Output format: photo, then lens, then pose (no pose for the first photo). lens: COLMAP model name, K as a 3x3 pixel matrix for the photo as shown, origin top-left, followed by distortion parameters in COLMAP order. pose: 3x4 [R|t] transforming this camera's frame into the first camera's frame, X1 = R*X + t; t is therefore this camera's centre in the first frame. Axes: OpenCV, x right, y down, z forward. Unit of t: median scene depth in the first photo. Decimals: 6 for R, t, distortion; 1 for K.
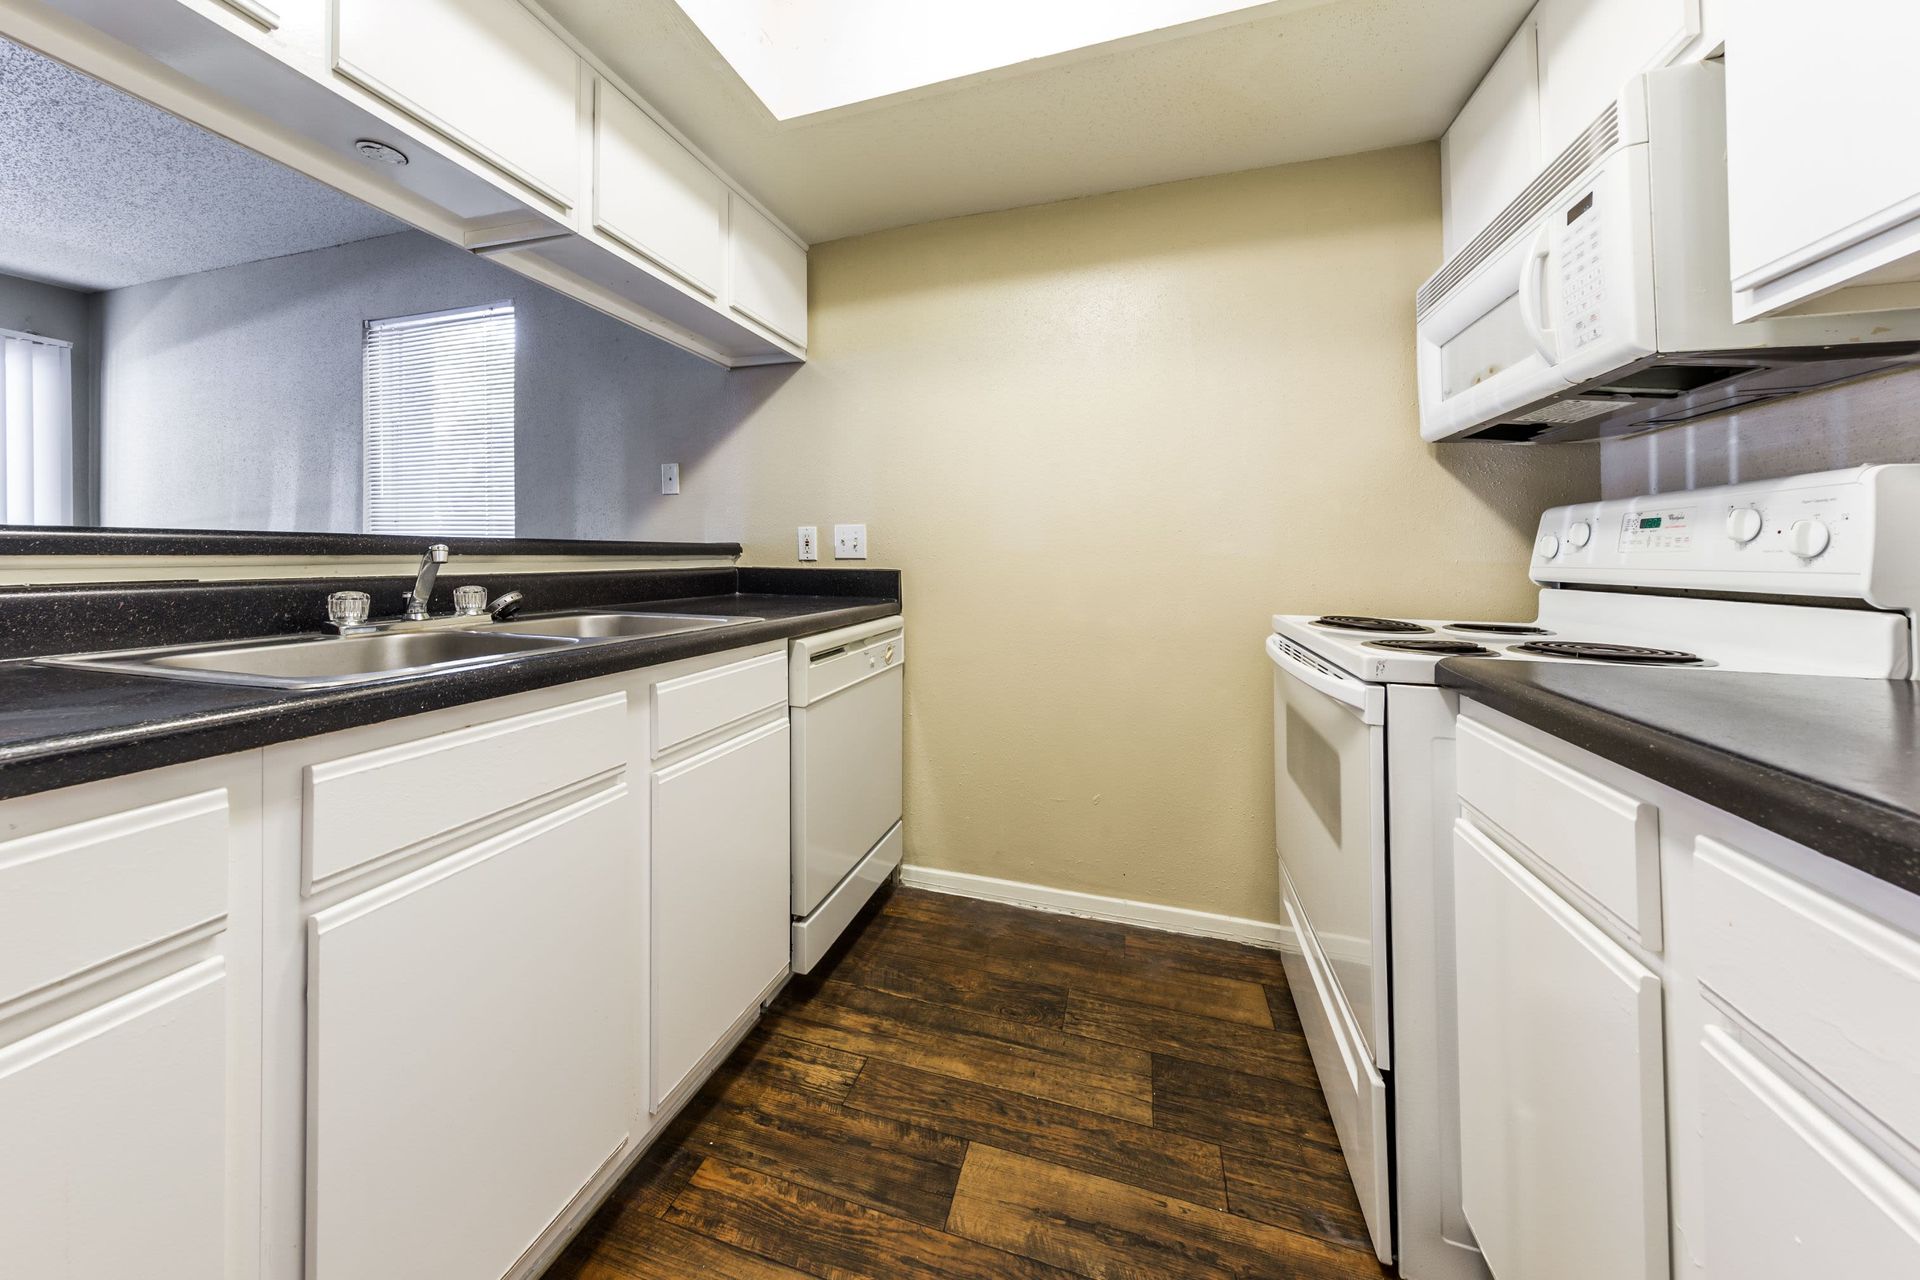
lens RADIAL K [[655.5, 0, 946.6], [0, 655.5, 540.3], [0, 0, 1]] dist [0.000213, -0.000063]
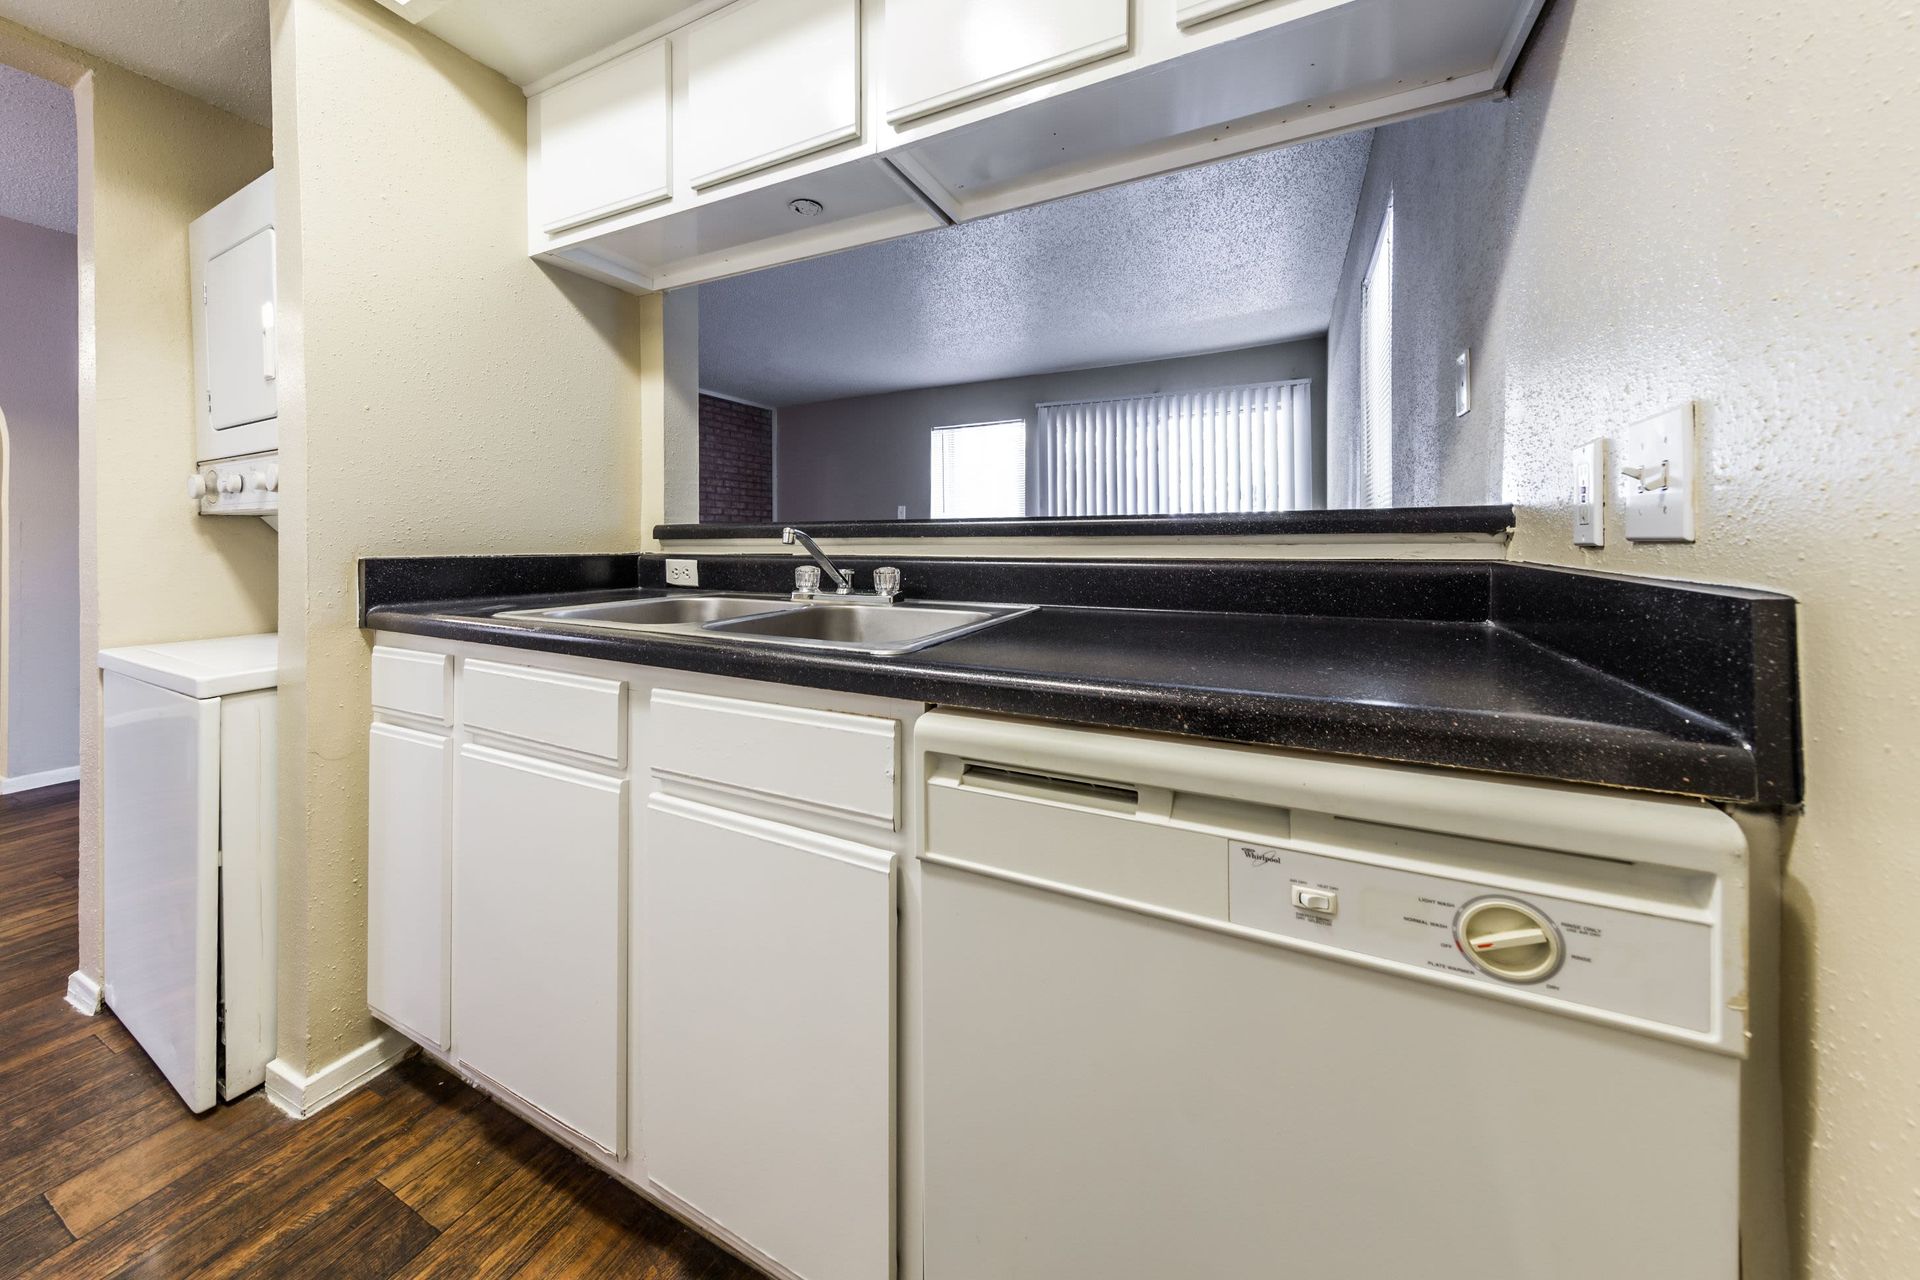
lens RADIAL K [[655.5, 0, 946.6], [0, 655.5, 540.3], [0, 0, 1]] dist [0.000213, -0.000063]
pose [[-0.163157, 0.001467, -0.986599, 0.251566], [0.027111, 0.999628, -0.002997, 0.029251], [0.986228, -0.027236, -0.163136, 1.134223]]
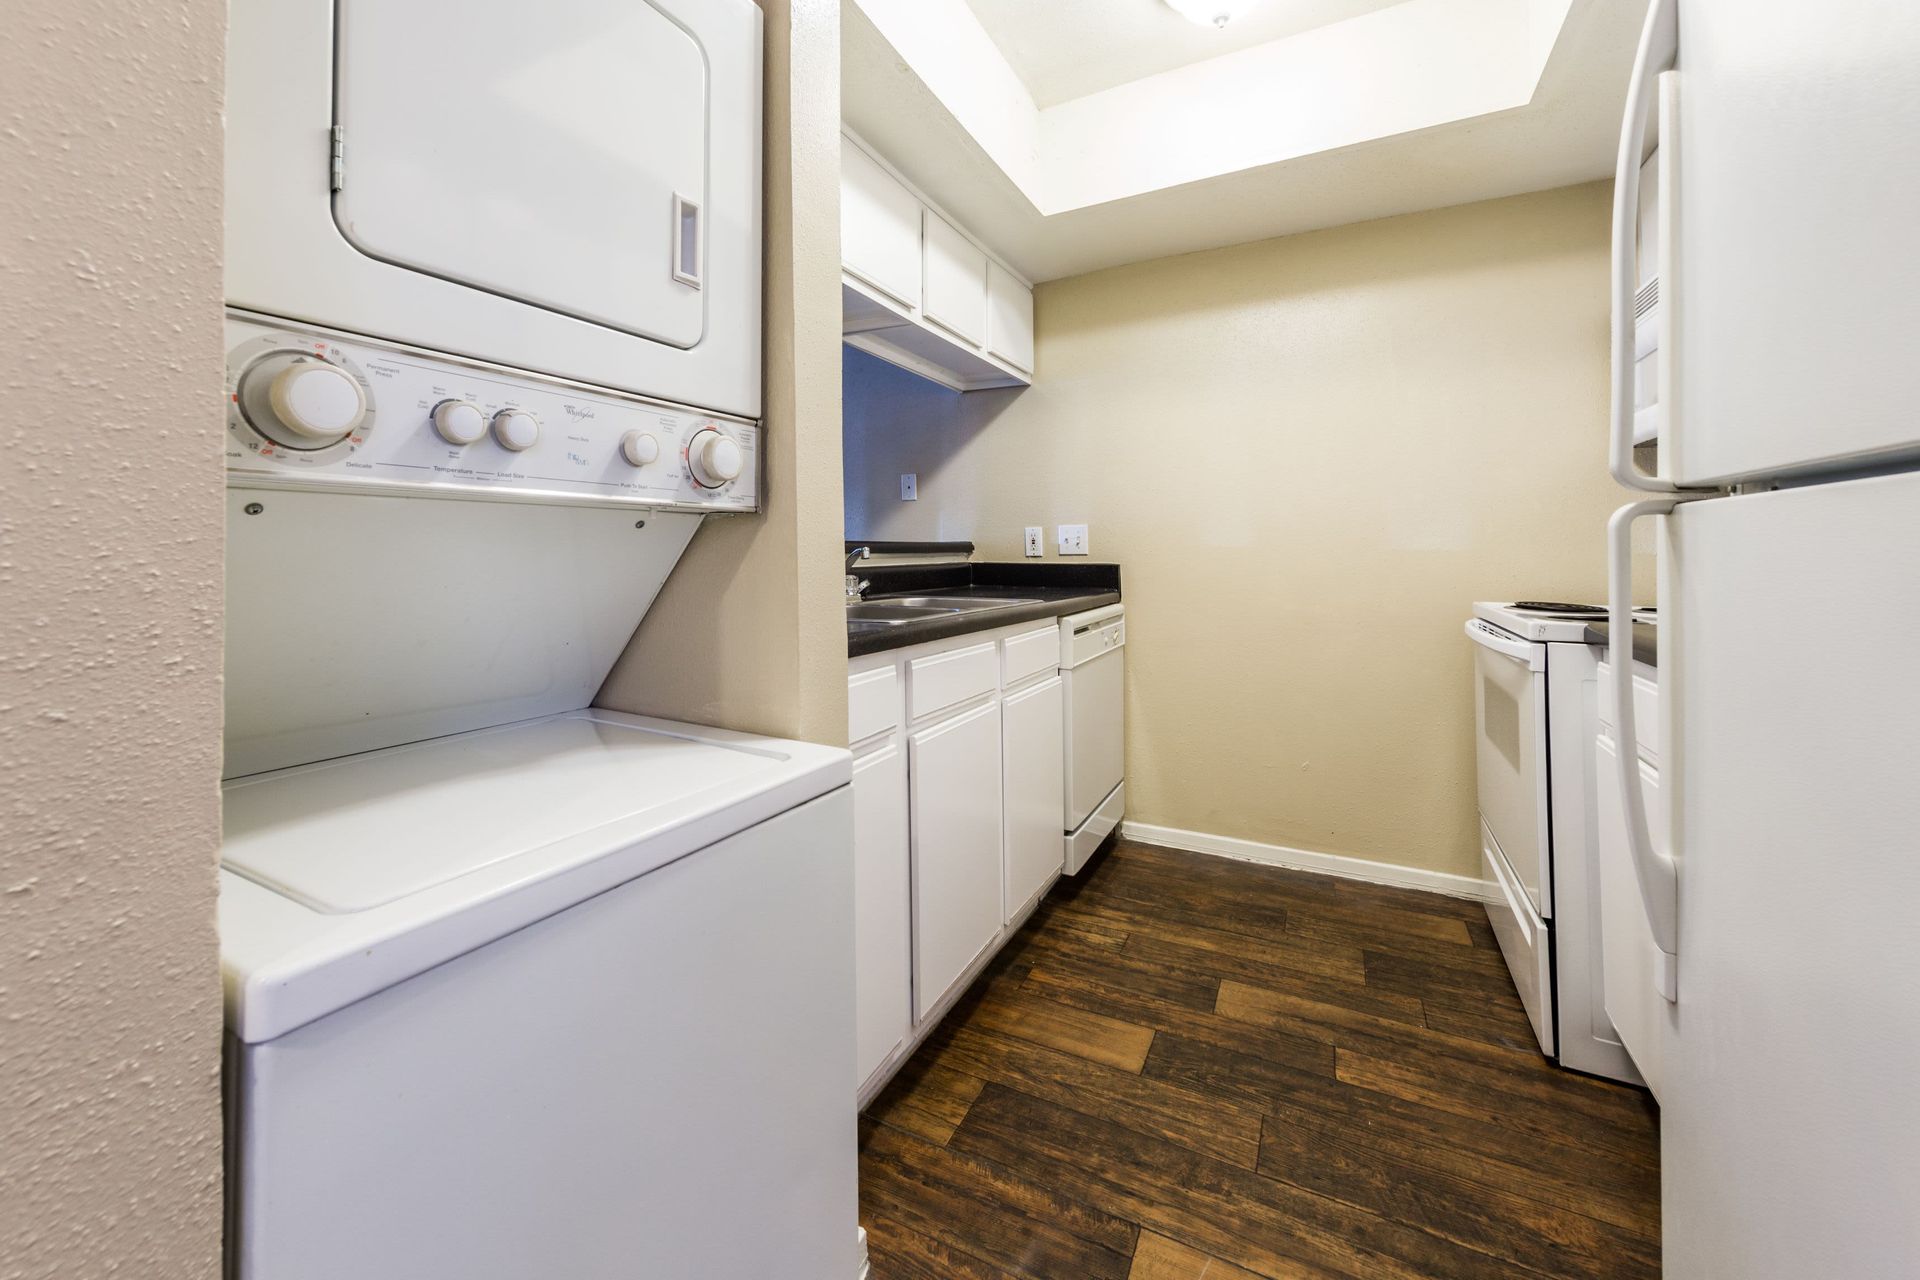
lens RADIAL K [[770.0, 0, 940.5], [0, 770.0, 538.0], [0, 0, 1]] dist [0.000524, 0.000226]
pose [[0.984124, -0.009954, -0.177203, -0.203850], [0.011027, 0.999926, 0.005076, -0.016284], [0.177139, -0.006950, 0.984161, -0.560080]]
